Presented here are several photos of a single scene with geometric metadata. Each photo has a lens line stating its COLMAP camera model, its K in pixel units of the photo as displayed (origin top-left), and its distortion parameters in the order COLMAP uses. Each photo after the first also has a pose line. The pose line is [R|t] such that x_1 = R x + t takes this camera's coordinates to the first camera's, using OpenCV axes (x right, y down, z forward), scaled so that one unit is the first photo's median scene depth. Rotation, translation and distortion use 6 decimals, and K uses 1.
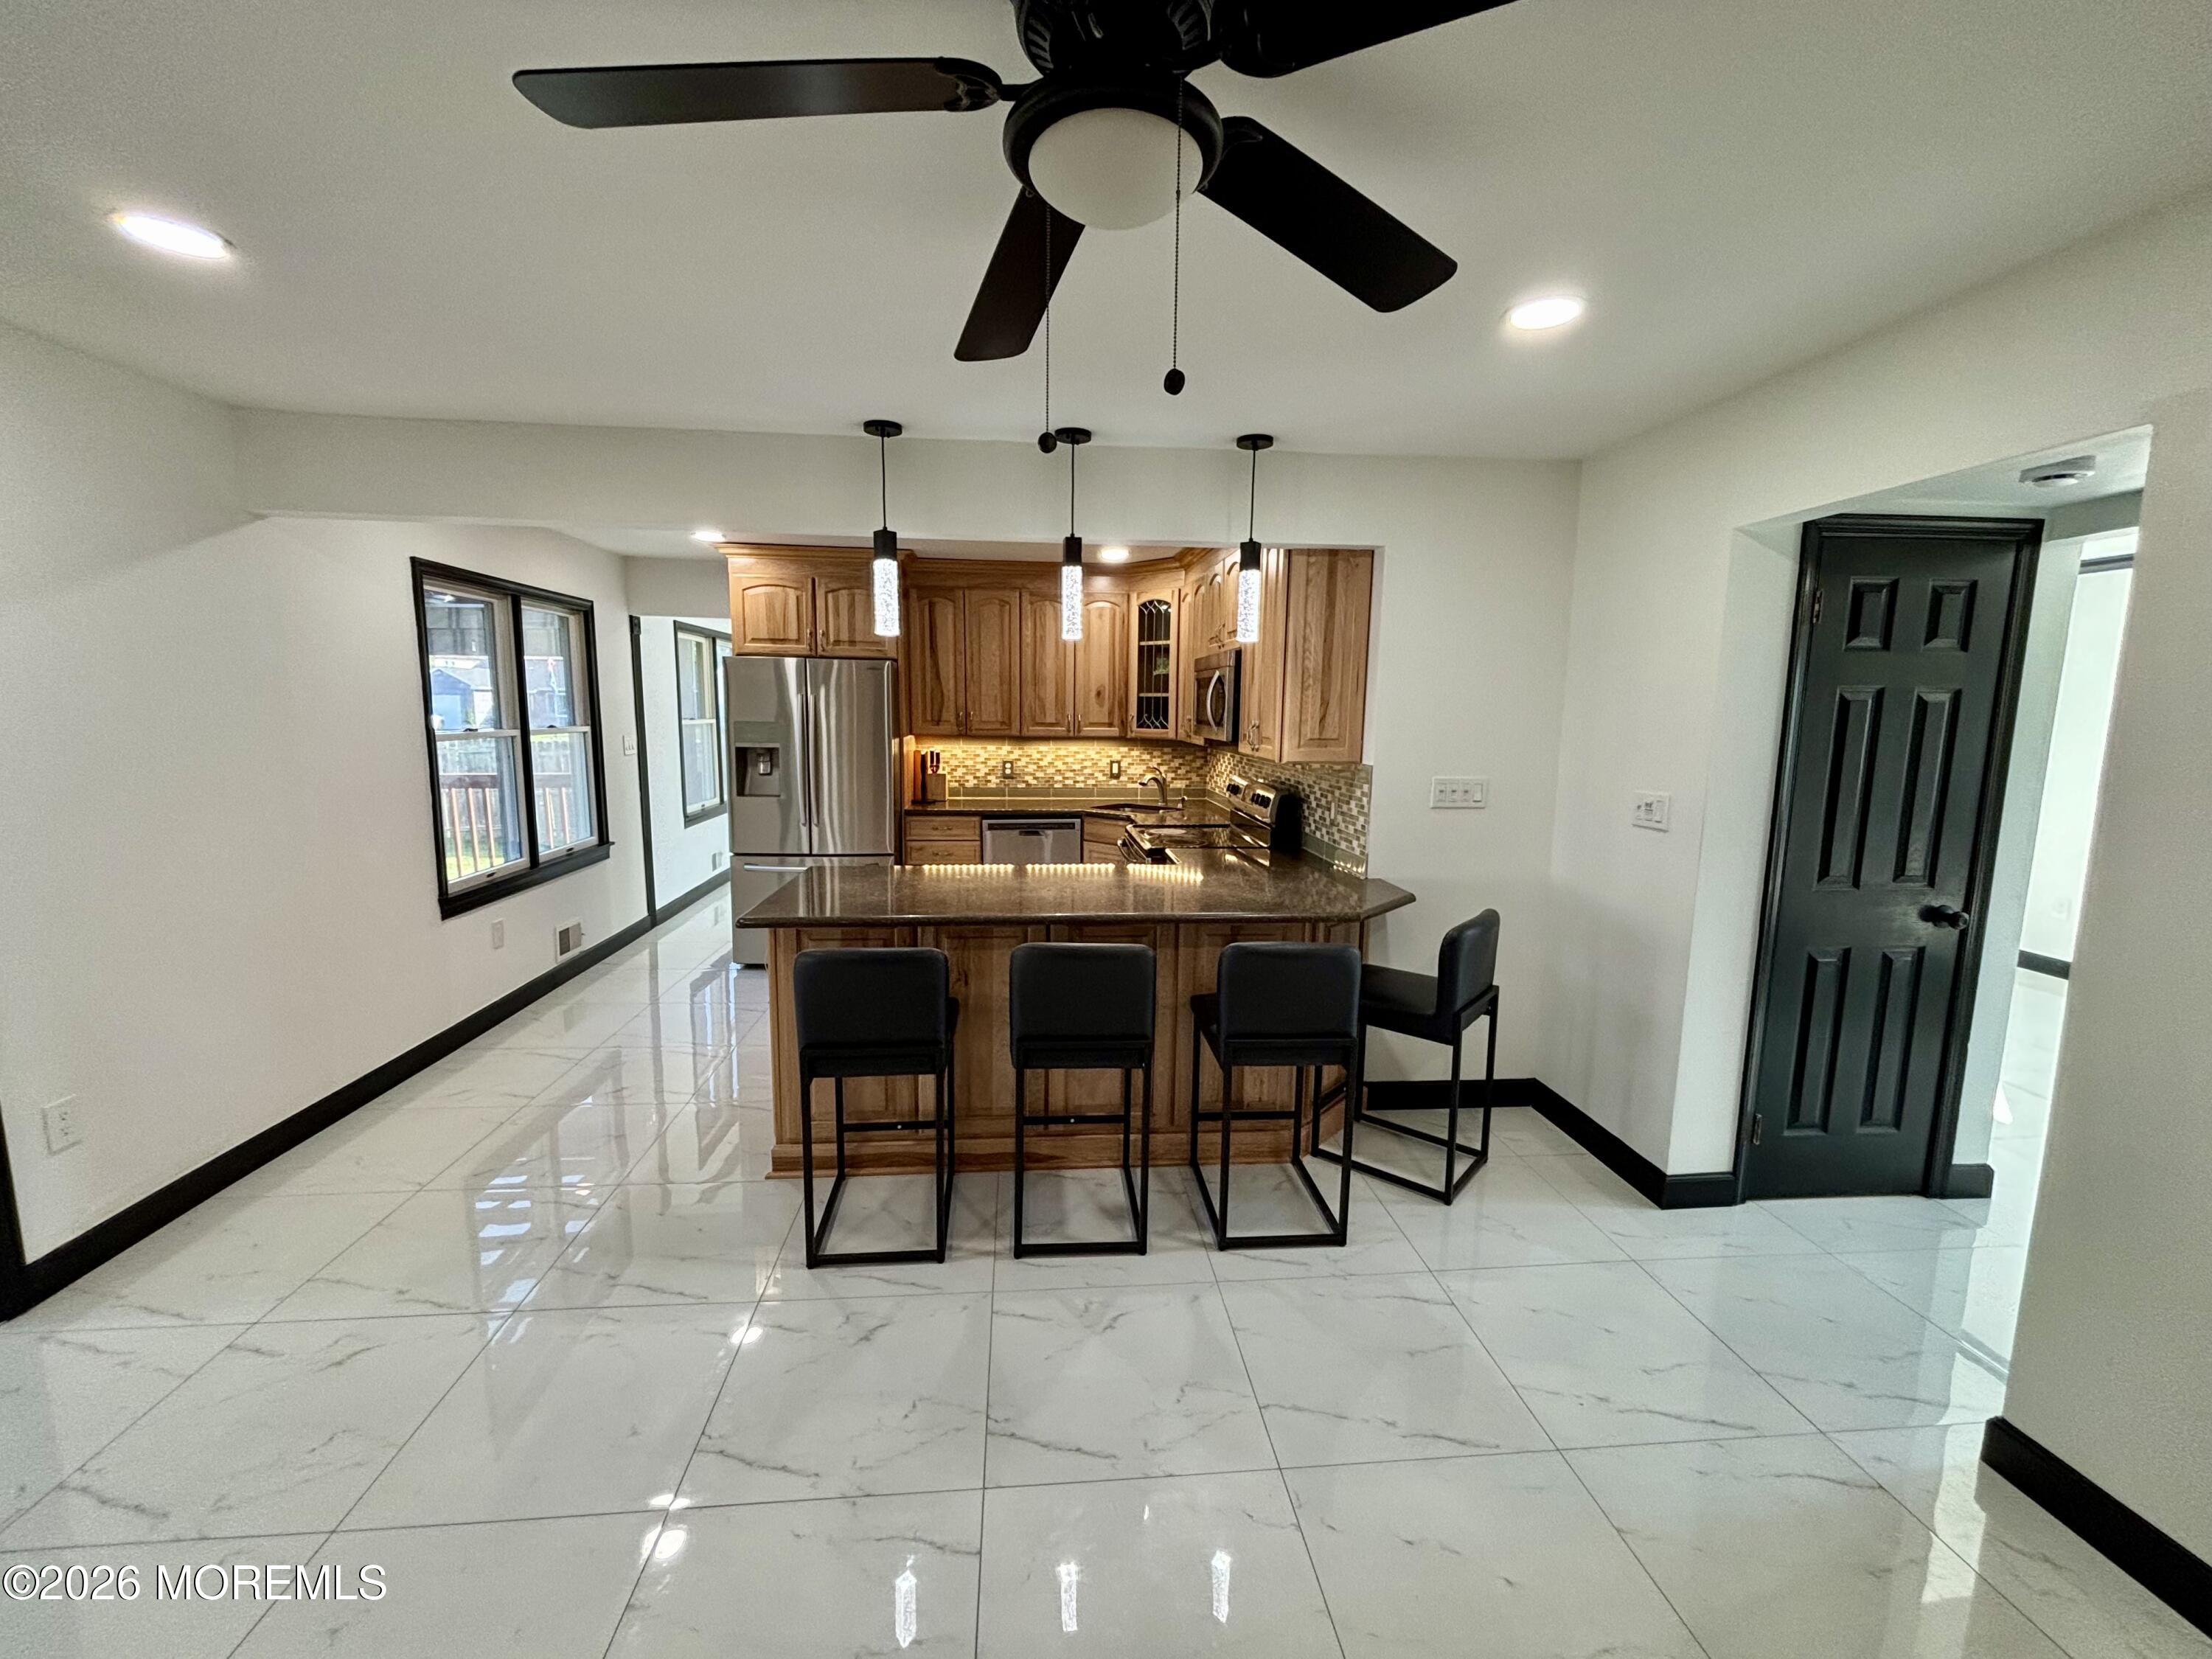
lens RADIAL K [[900.3, 0, 1116.3], [0, 900.3, 835.8], [0, 0, 1]] dist [-0.015433, 0.001160]
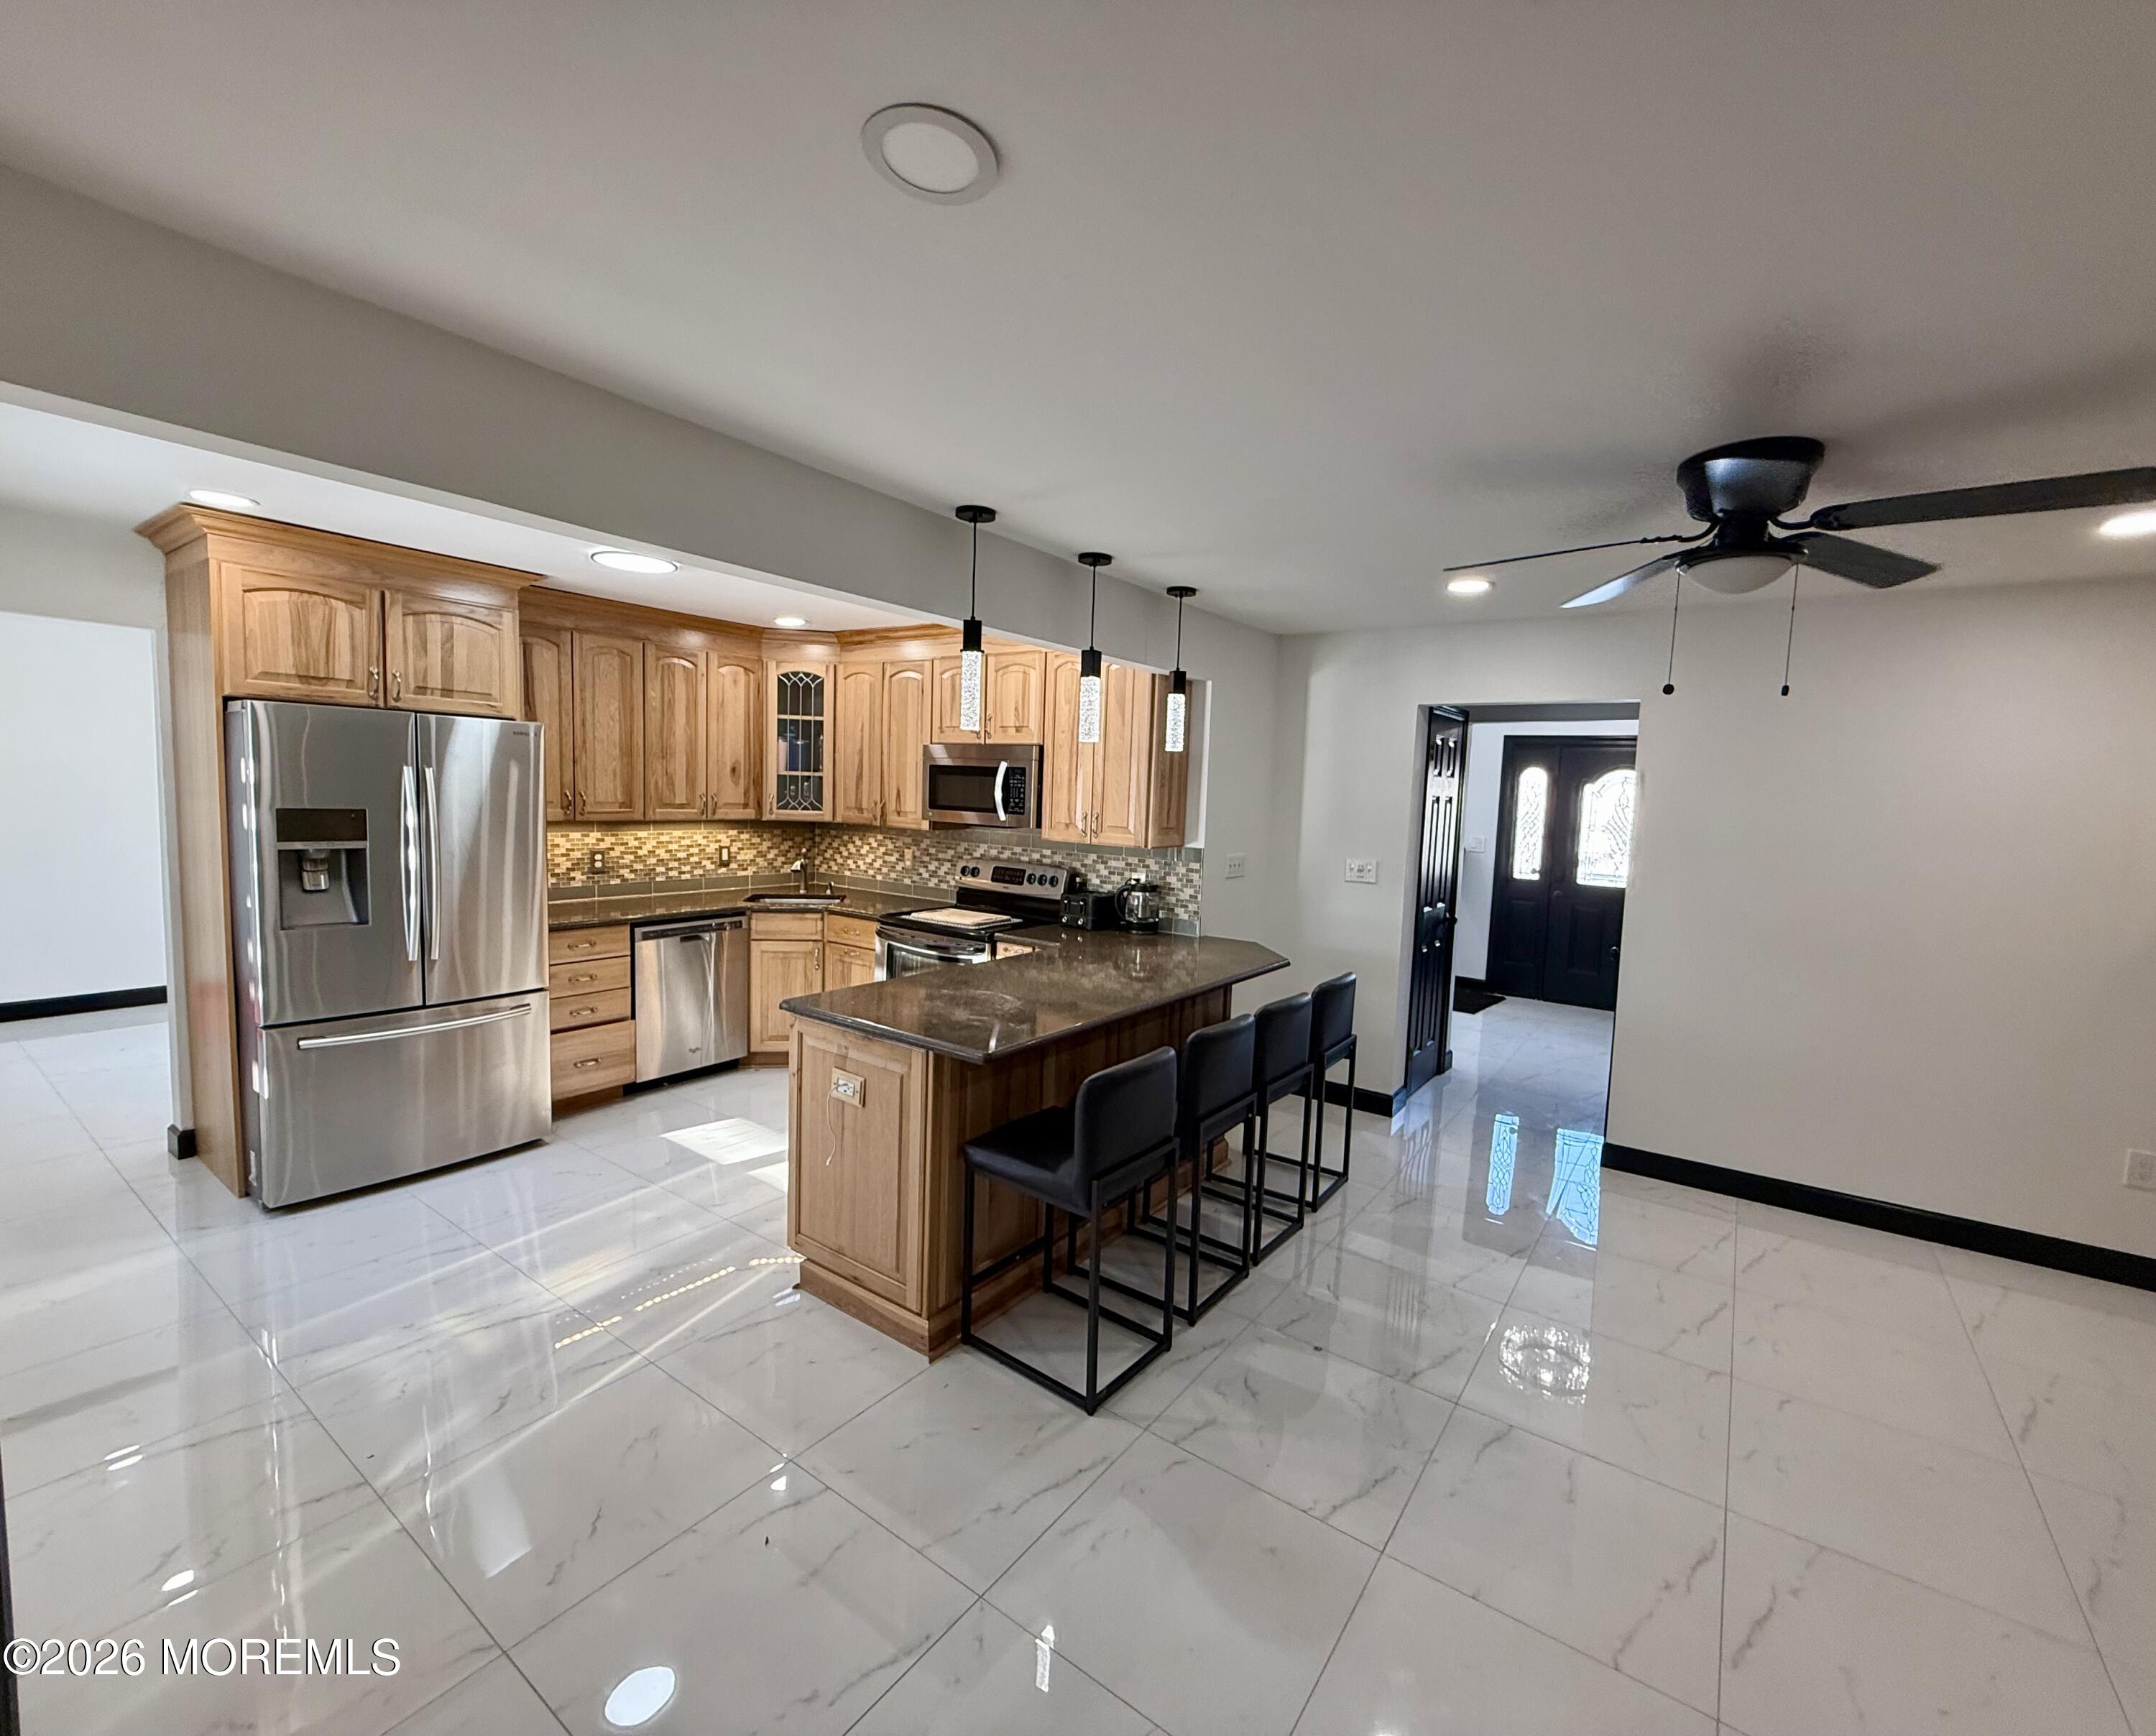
lens RADIAL K [[934.4, 0, 1122.4], [0, 934.4, 869.5], [0, 0, 1]] dist [-0.010950, 0.001587]
pose [[0.632250, -0.055959, 0.772741, -0.488956], [0.079203, 0.996831, 0.007384, -0.039630], [-0.770706, 0.056535, 0.634678, 0.144499]]
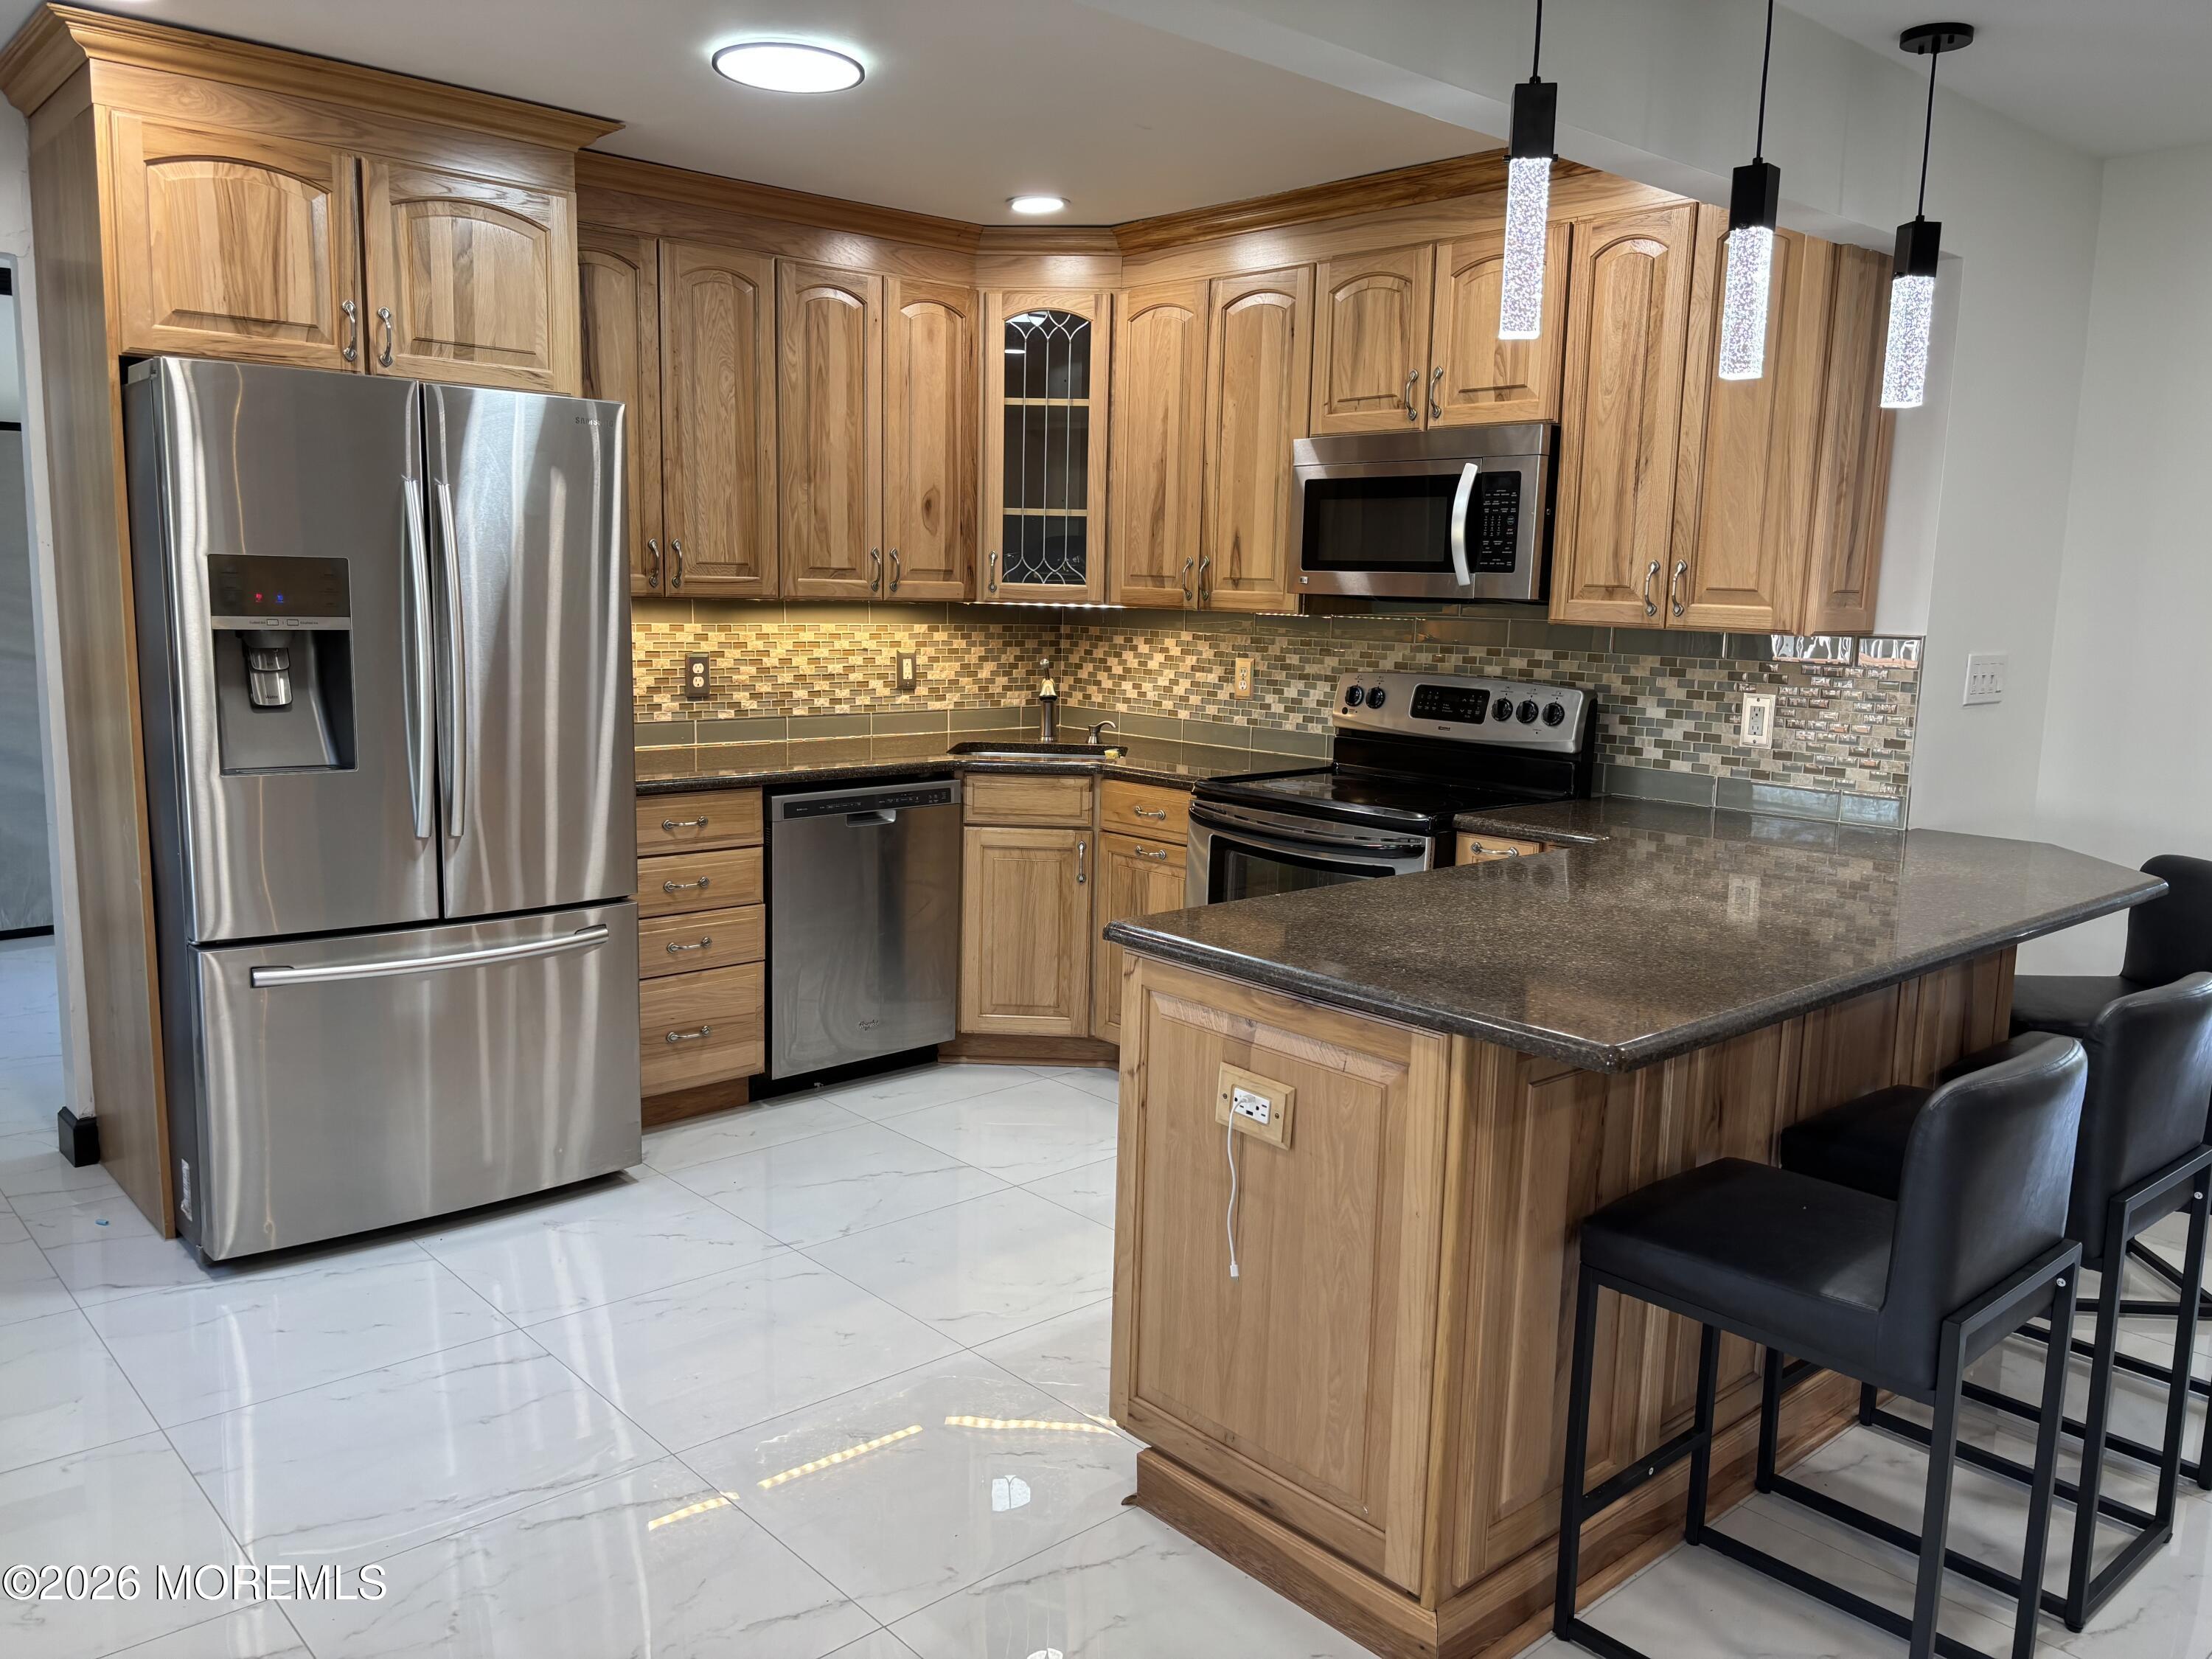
lens RADIAL K [[1682.4, 0, 1085.5], [0, 1682.4, 840.9], [0, 0, 1]] dist [0.029727, -0.043954]
pose [[0.801985, -0.086941, 0.590983, -0.484655], [0.073061, 0.996200, 0.047408, -0.022281], [-0.592859, 0.005157, 0.805290, 0.260082]]
